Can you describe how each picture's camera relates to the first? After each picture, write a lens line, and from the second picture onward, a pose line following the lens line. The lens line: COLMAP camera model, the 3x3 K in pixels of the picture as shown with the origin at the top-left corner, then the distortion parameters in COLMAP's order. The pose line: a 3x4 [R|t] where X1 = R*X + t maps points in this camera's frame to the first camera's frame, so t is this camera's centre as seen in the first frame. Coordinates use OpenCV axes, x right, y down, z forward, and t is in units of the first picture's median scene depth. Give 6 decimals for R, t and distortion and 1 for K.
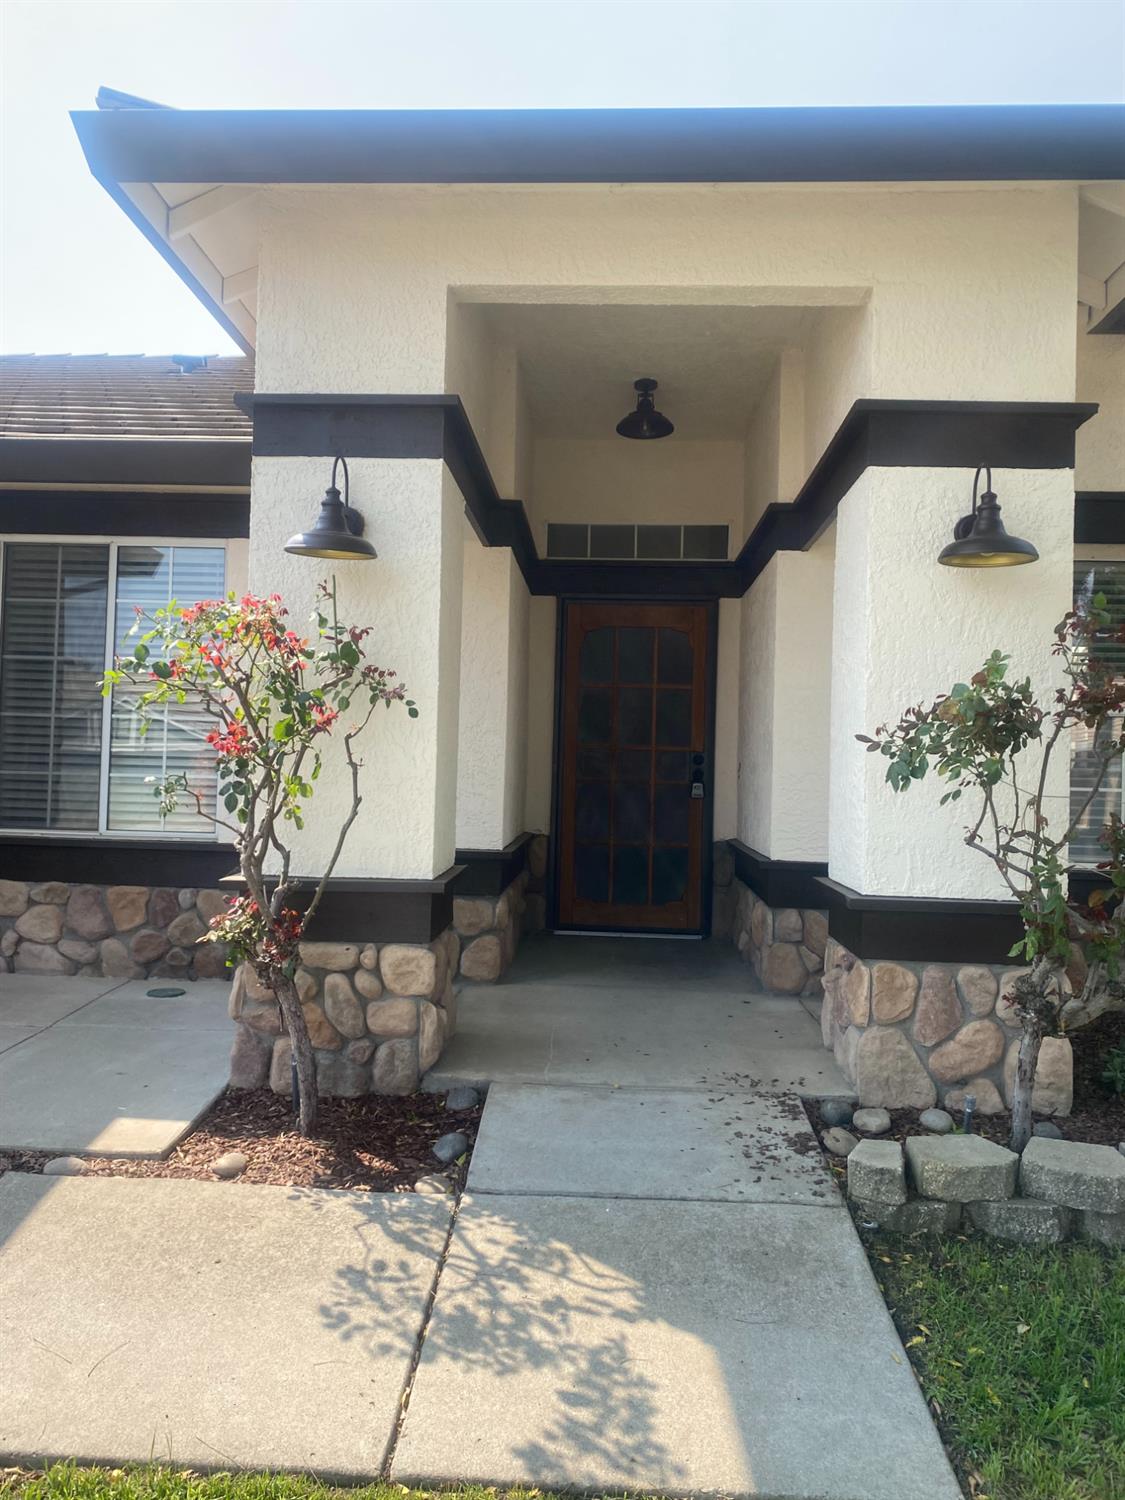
lens RADIAL K [[1204.9, 0, 563.7], [0, 1204.9, 722.7], [0, 0, 1]] dist [-0.004154, -0.096493]
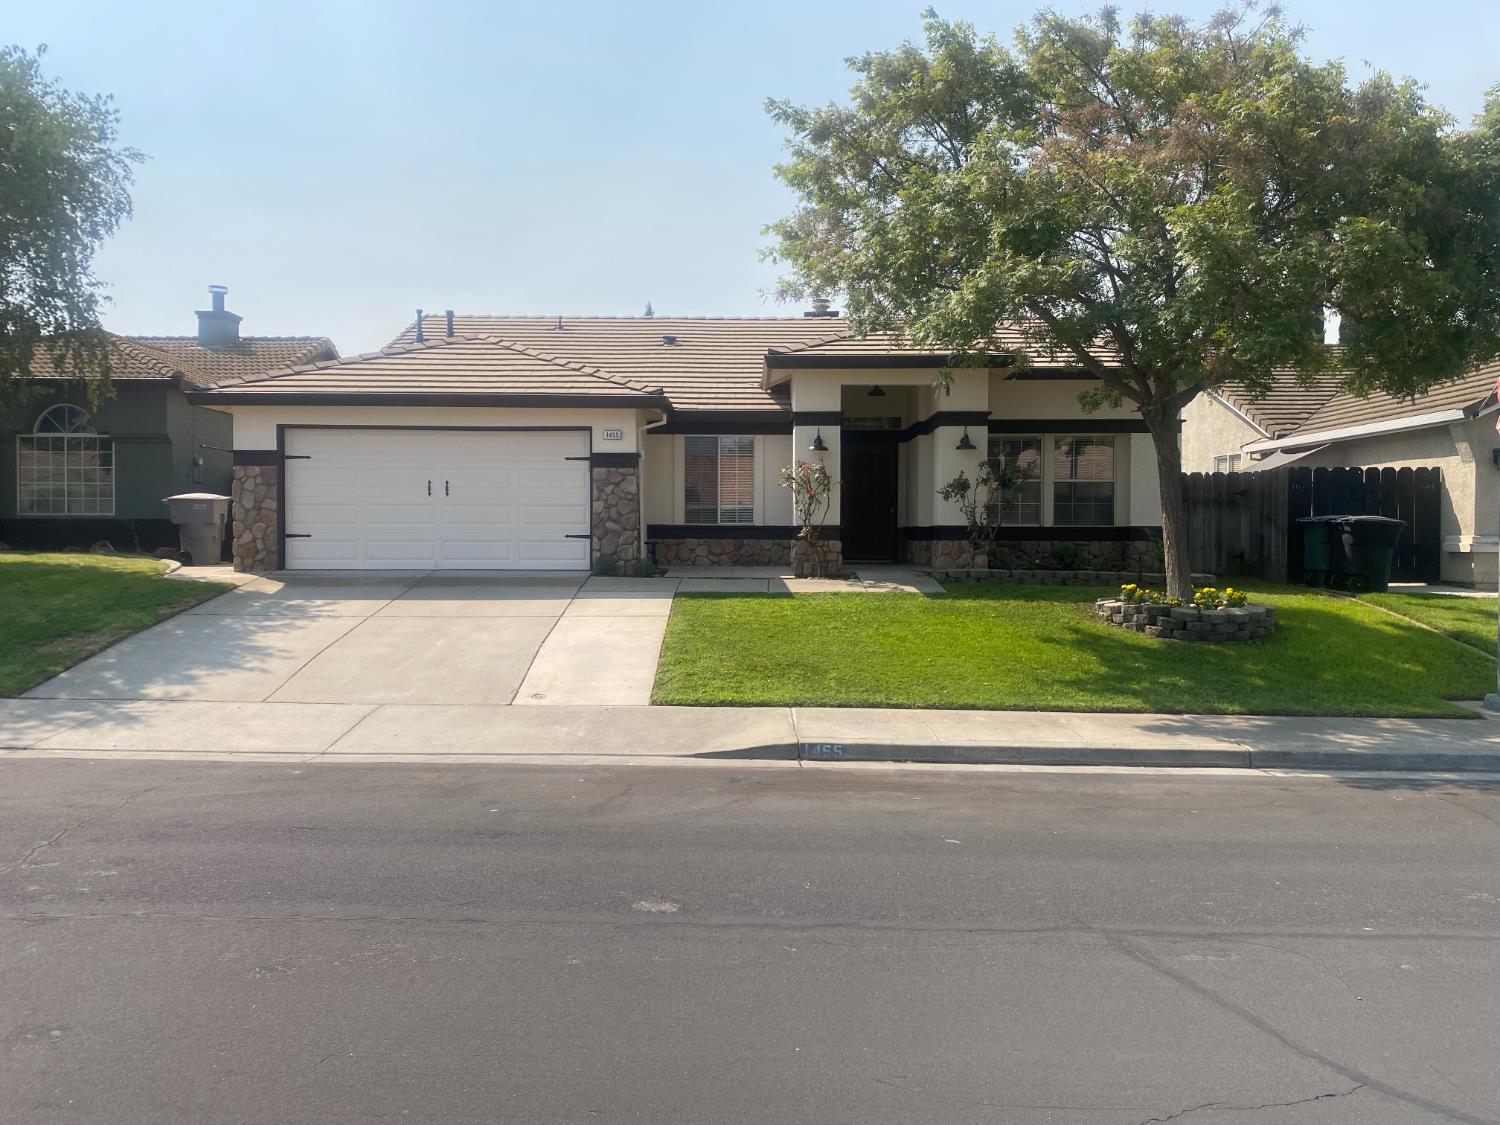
lens RADIAL K [[1148.3, 0, 748.2], [0, 1148.3, 545.7], [0, 0, 1]] dist [0.070854, -0.075460]
pose [[0.999286, -0.023479, 0.029608, -0.556171], [0.021940, 0.998443, 0.051283, -0.012610], [-0.030766, -0.050597, 0.998245, -3.060739]]
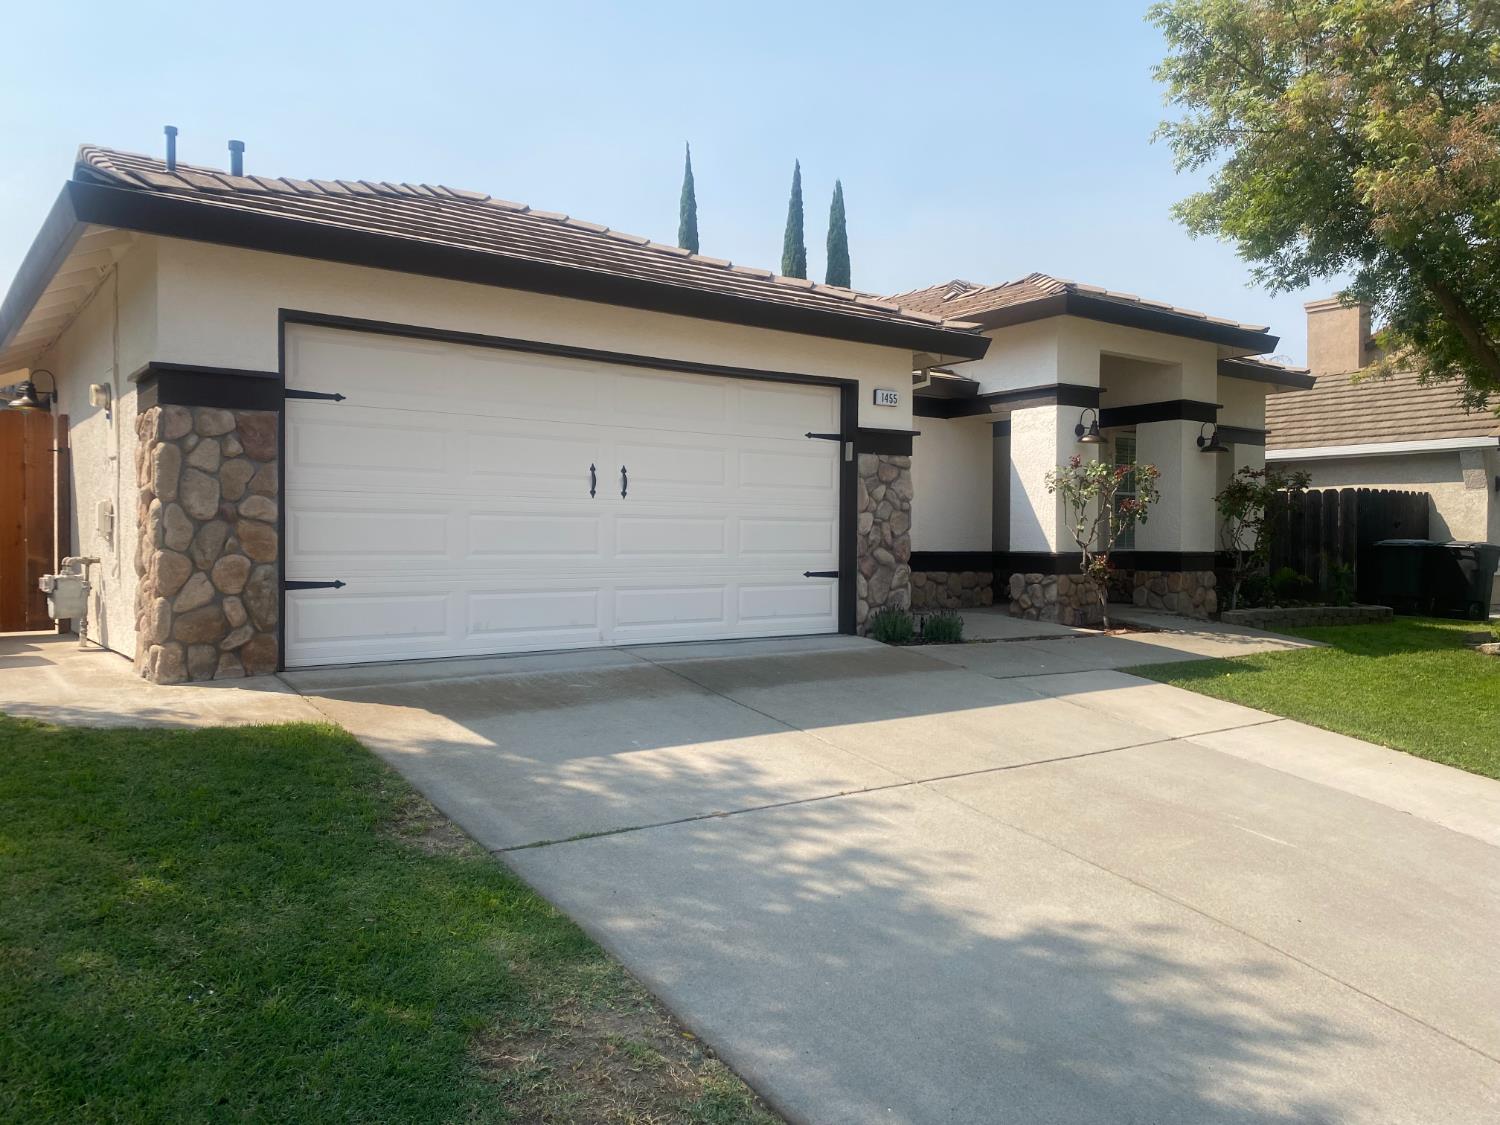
lens RADIAL K [[1148.3, 0, 748.2], [0, 1148.3, 545.7], [0, 0, 1]] dist [0.070854, -0.075460]
pose [[0.770416, -0.025211, 0.637043, -2.573566], [-0.010687, 0.998567, 0.052443, -0.025158], [-0.637452, -0.047211, 0.769042, -0.678501]]
